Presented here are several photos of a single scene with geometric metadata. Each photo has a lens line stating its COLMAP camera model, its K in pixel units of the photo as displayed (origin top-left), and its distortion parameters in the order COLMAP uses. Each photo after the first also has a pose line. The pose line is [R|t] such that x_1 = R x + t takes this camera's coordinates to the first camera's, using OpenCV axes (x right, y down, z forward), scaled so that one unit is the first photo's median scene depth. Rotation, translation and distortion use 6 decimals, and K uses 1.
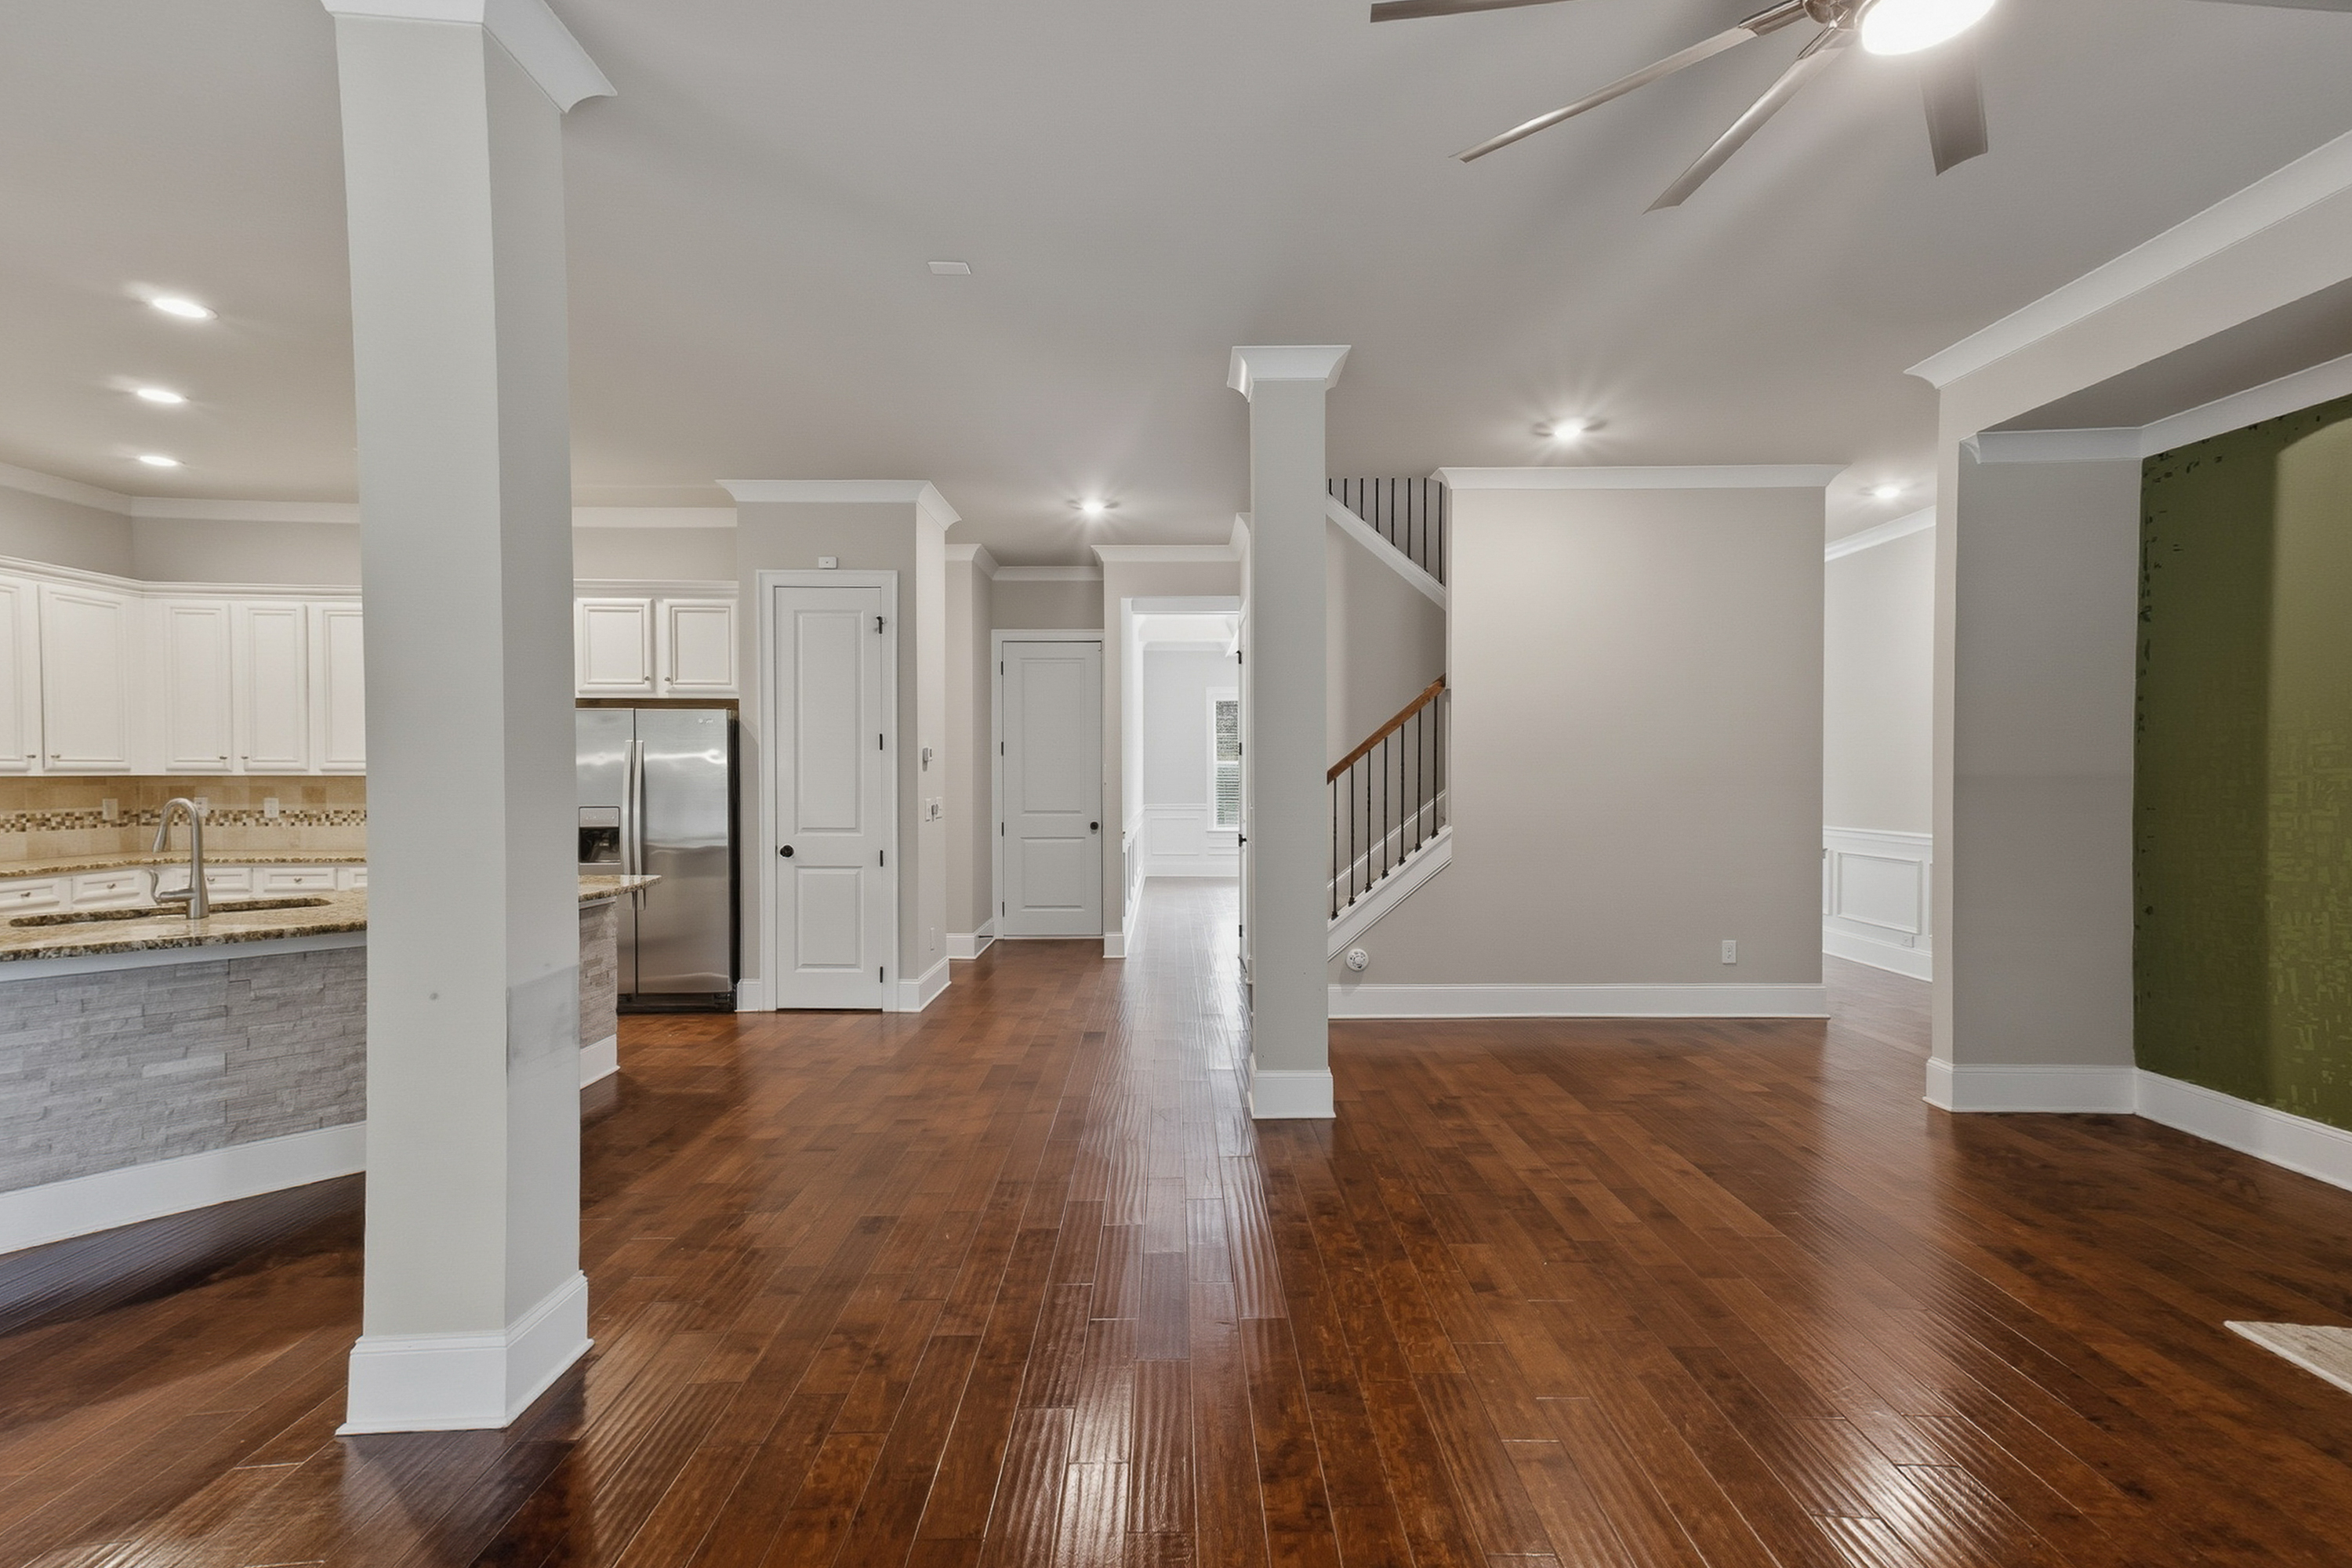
lens RADIAL K [[1117.5, 0, 1217.7], [0, 1117.5, 809.2], [0, 0, 1]] dist [-0.004172, 0.010194]
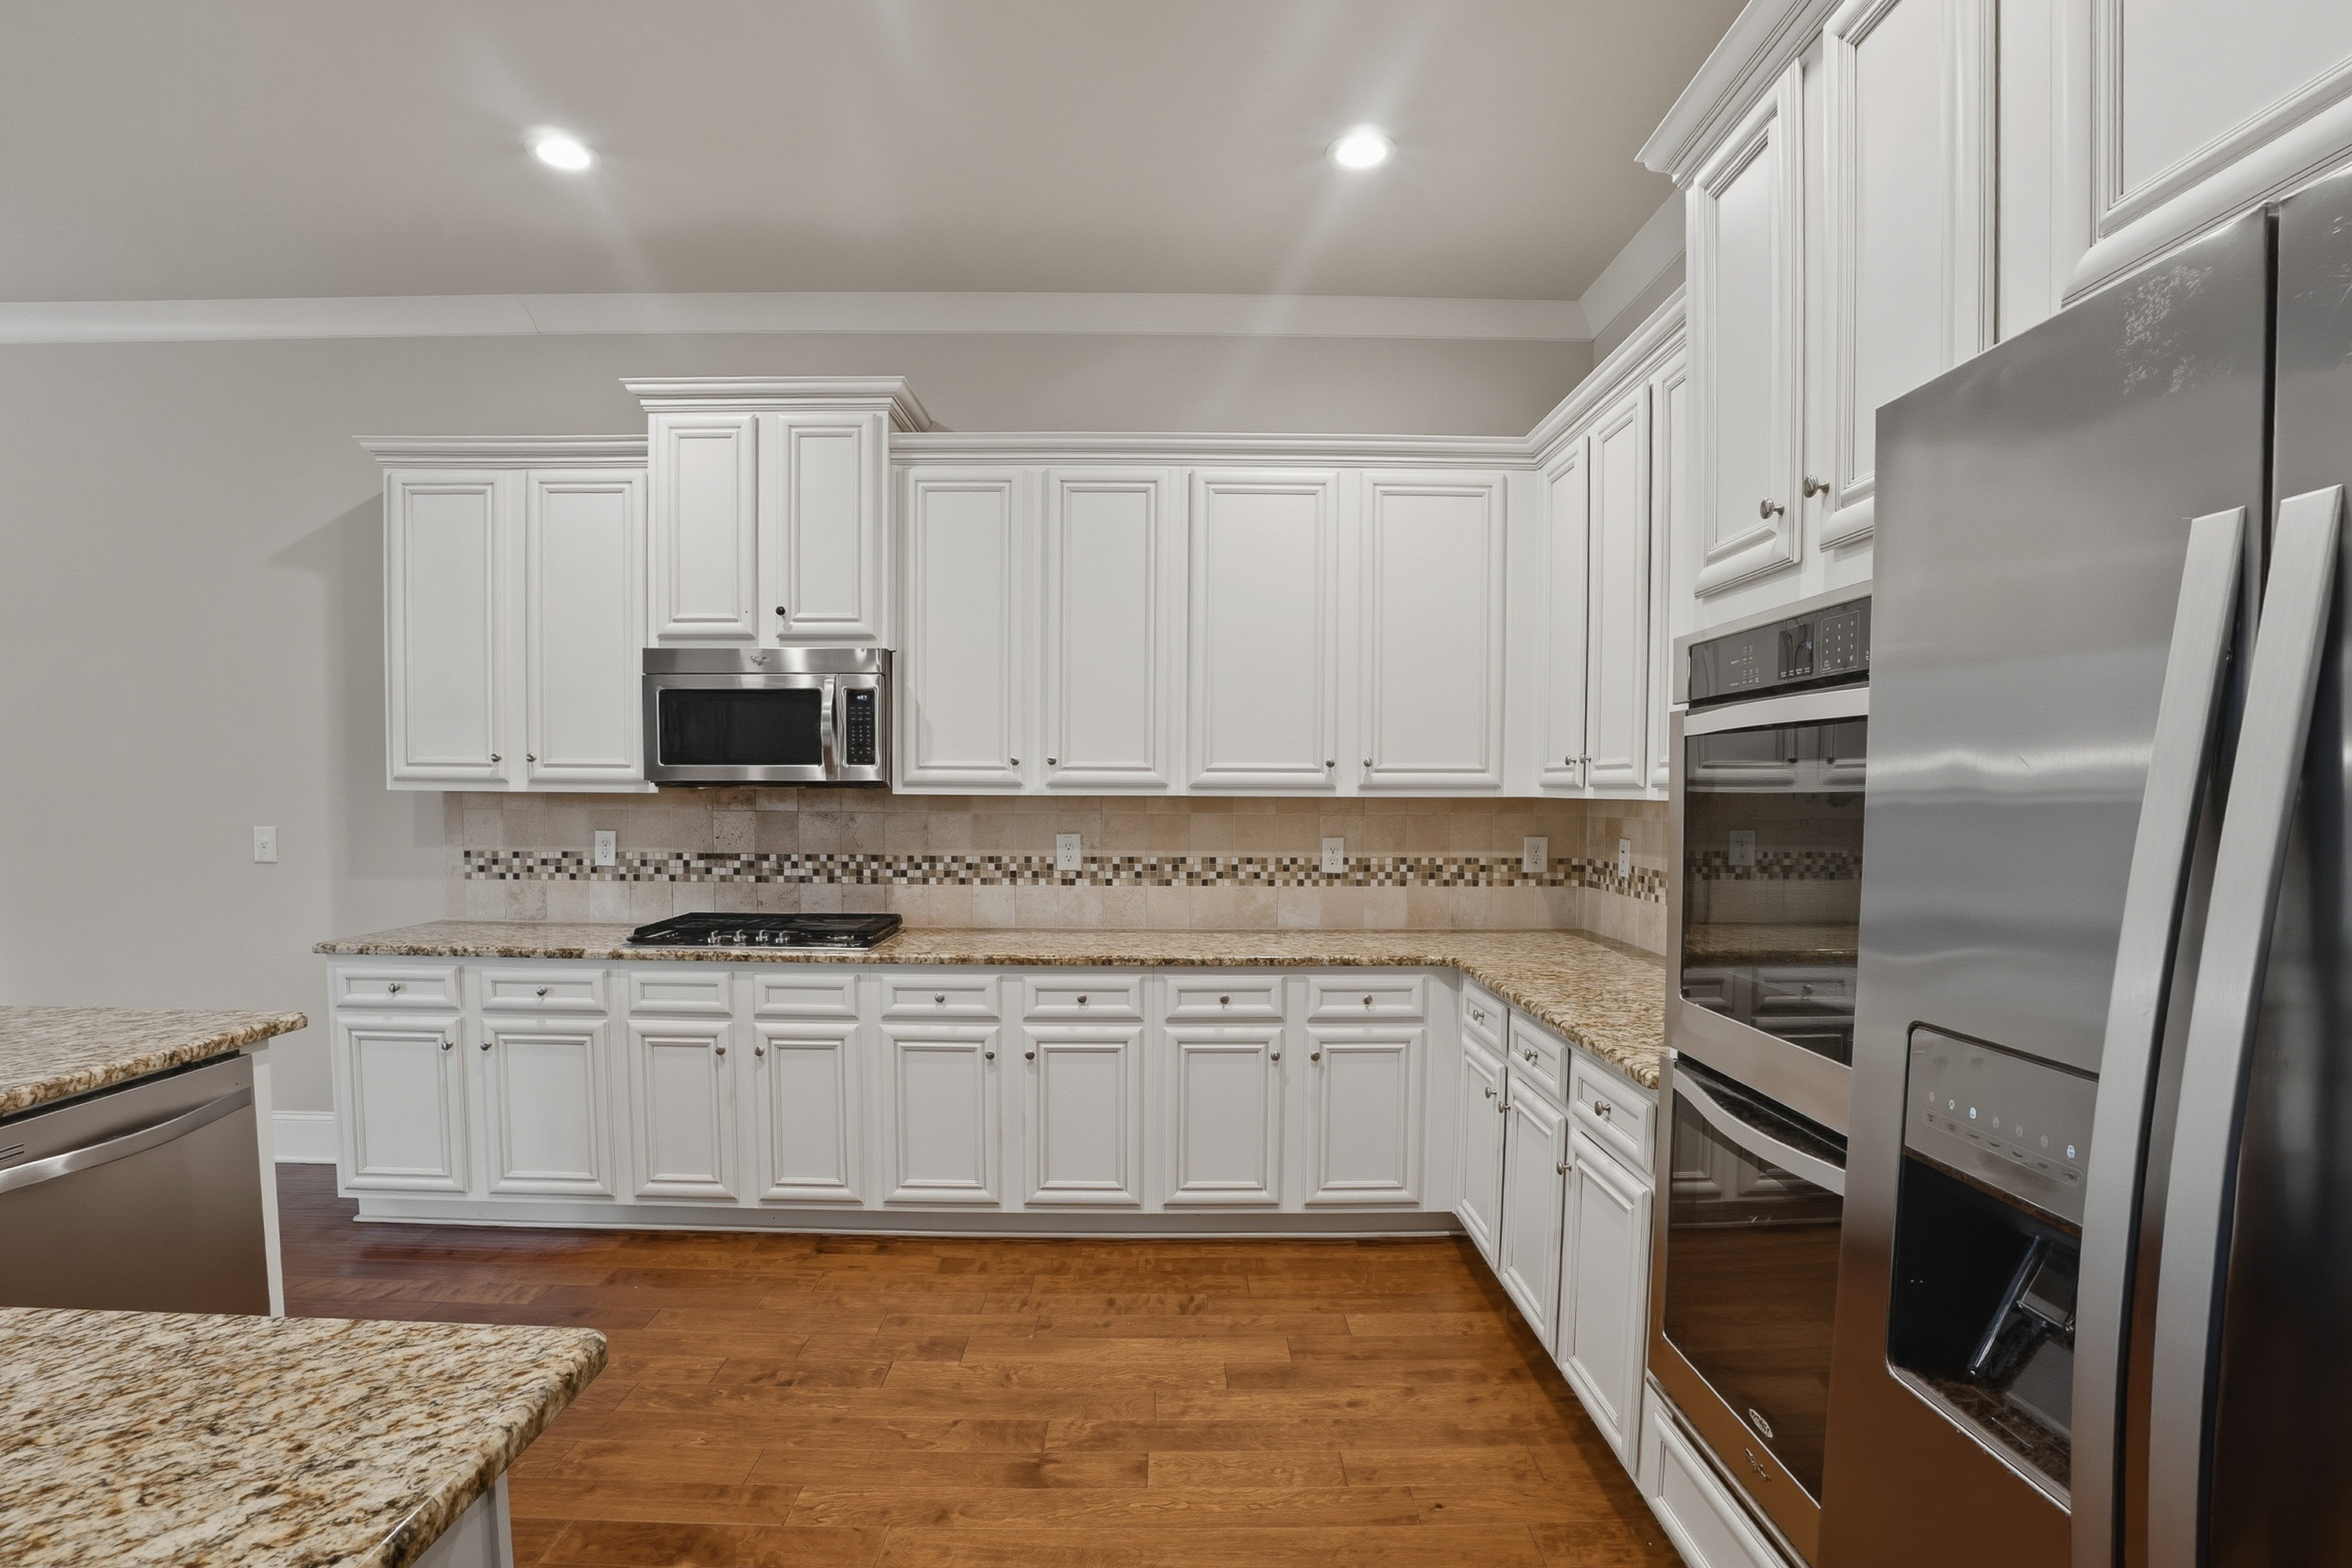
lens RADIAL K [[1117.5, 0, 1176.5], [0, 1117.5, 808.0], [0, 0, 1]] dist [-0.004172, 0.010194]
pose [[-0.067965, 0.017511, -0.997534, -0.432930], [-0.036563, 0.999131, 0.020030, -0.030703], [0.997018, 0.037834, -0.067265, 0.910578]]
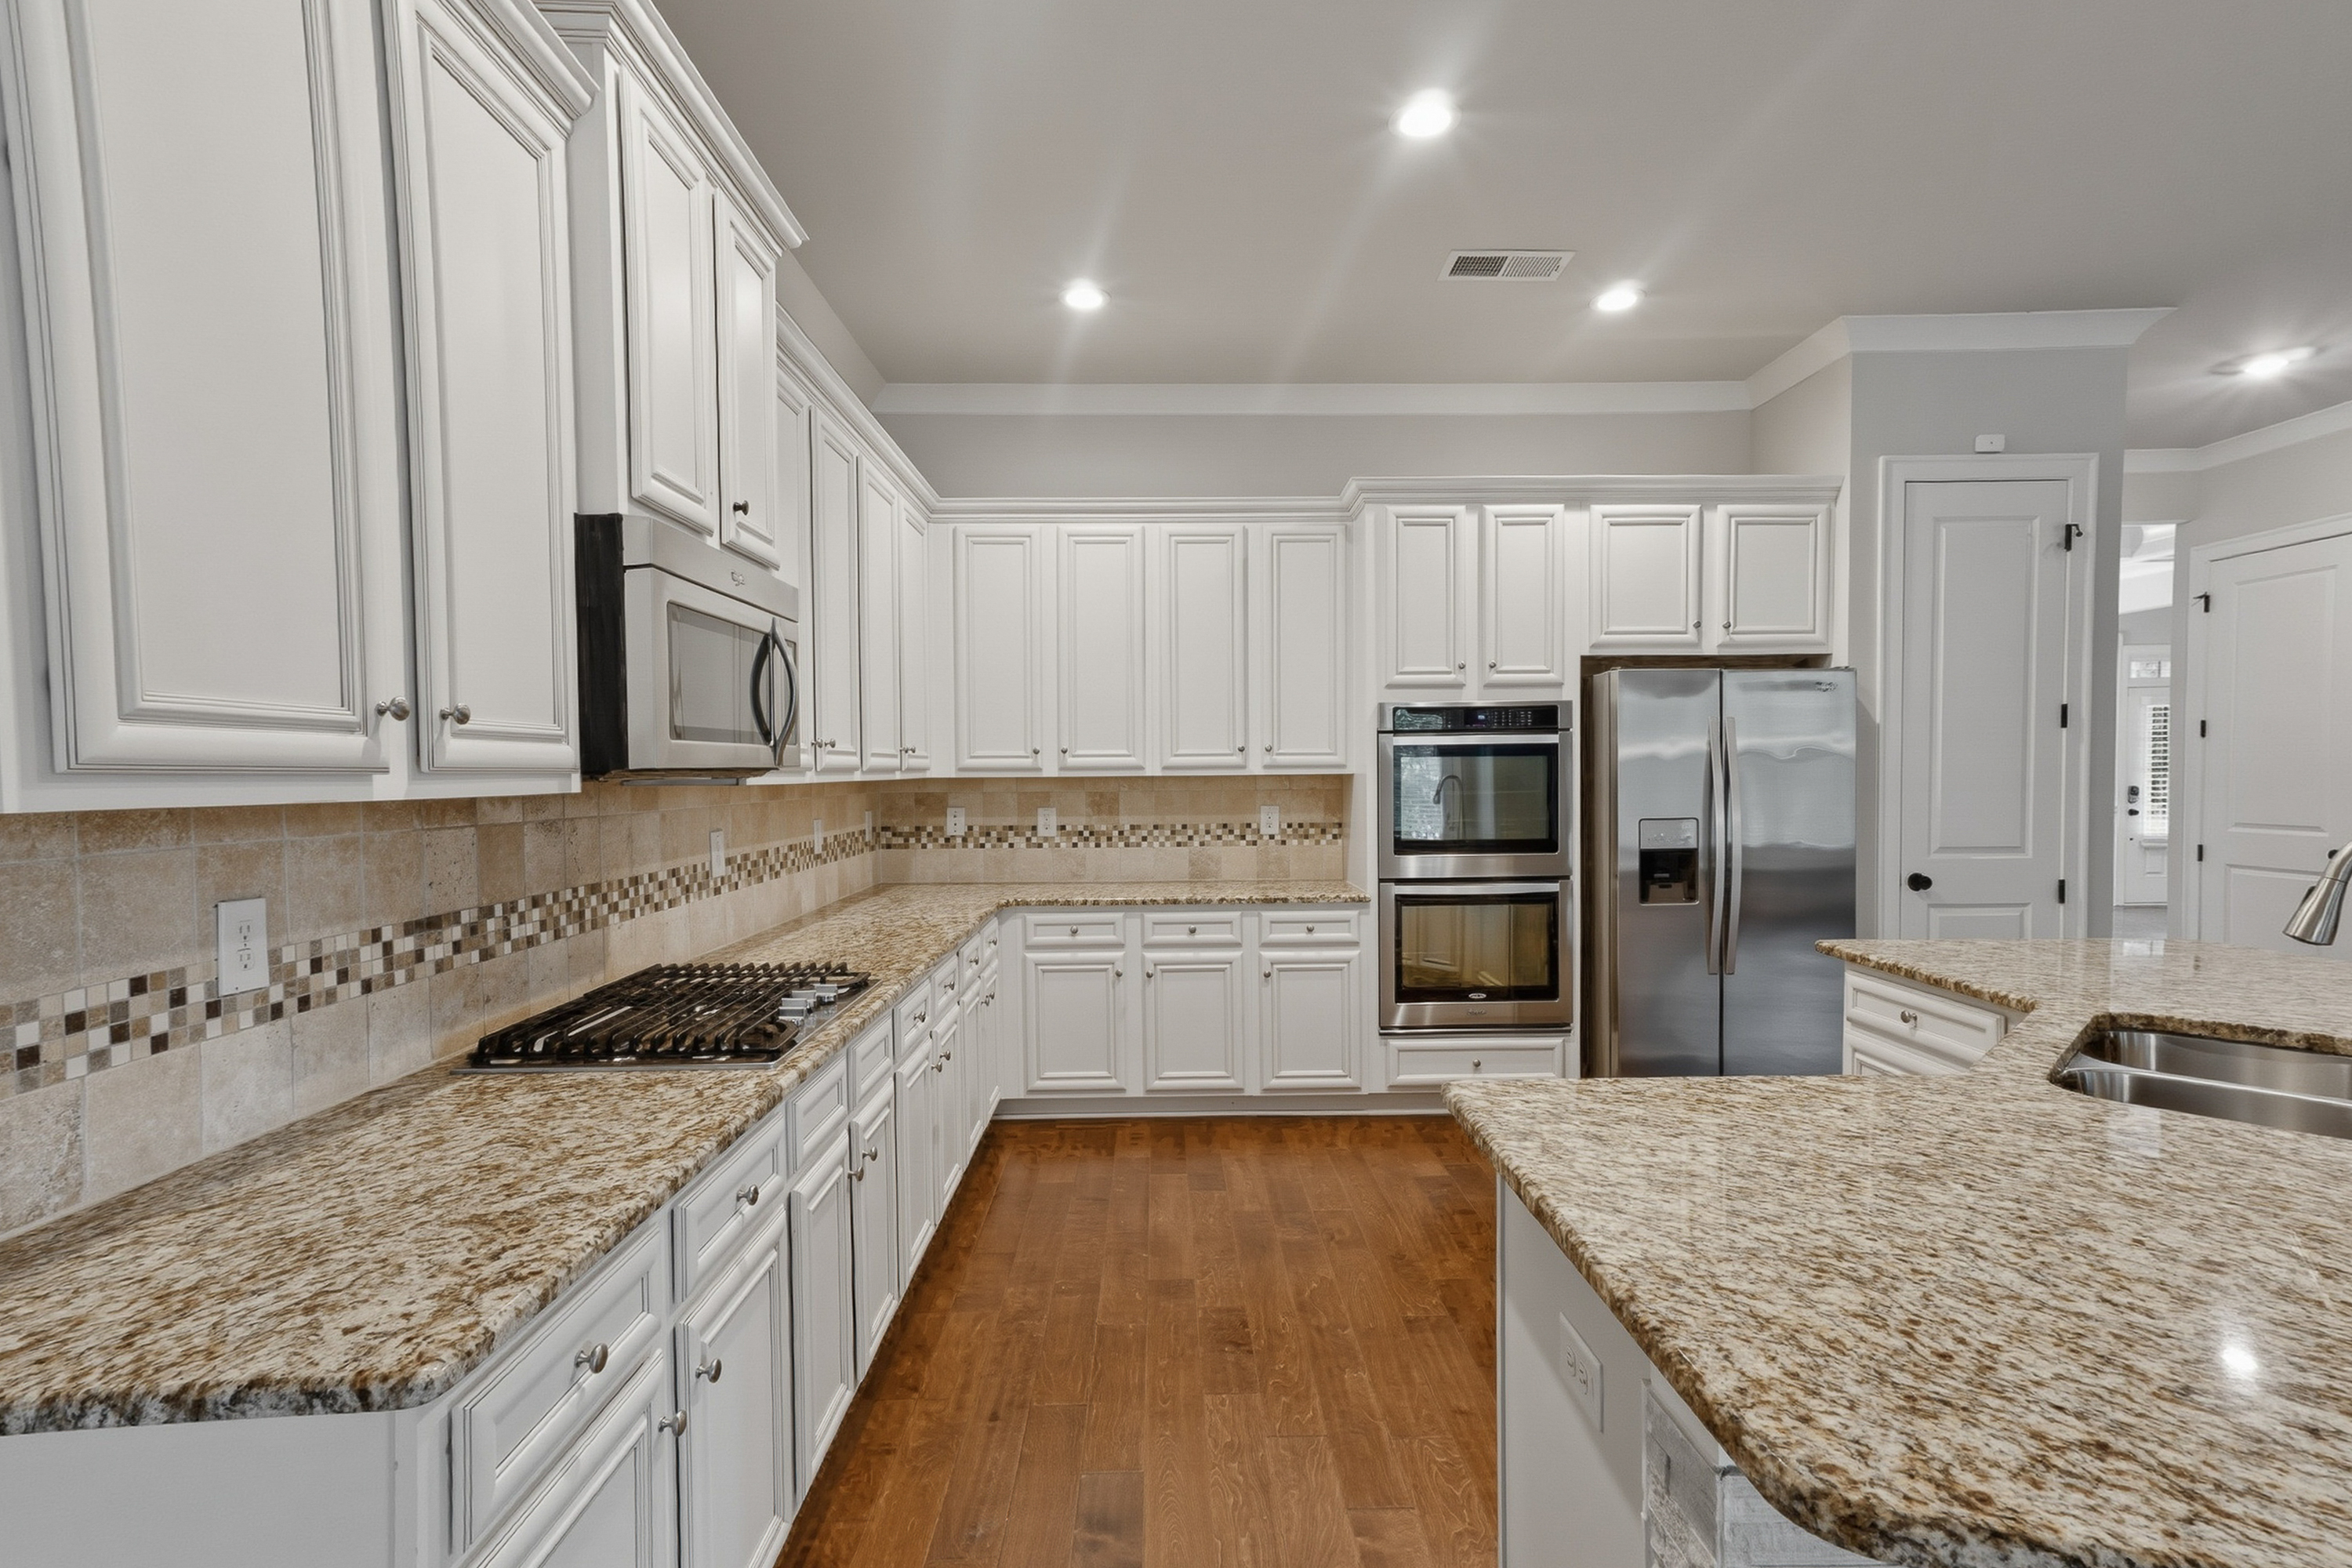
lens RADIAL K [[1117.5, 0, 1143.7], [0, 1117.5, 800.2], [0, 0, 1]] dist [-0.004172, 0.010194]
pose [[0.999418, -0.009048, -0.032891, -0.826810], [0.008947, 0.999955, -0.003229, -0.013035], [0.032919, 0.002933, 0.999454, 0.324450]]
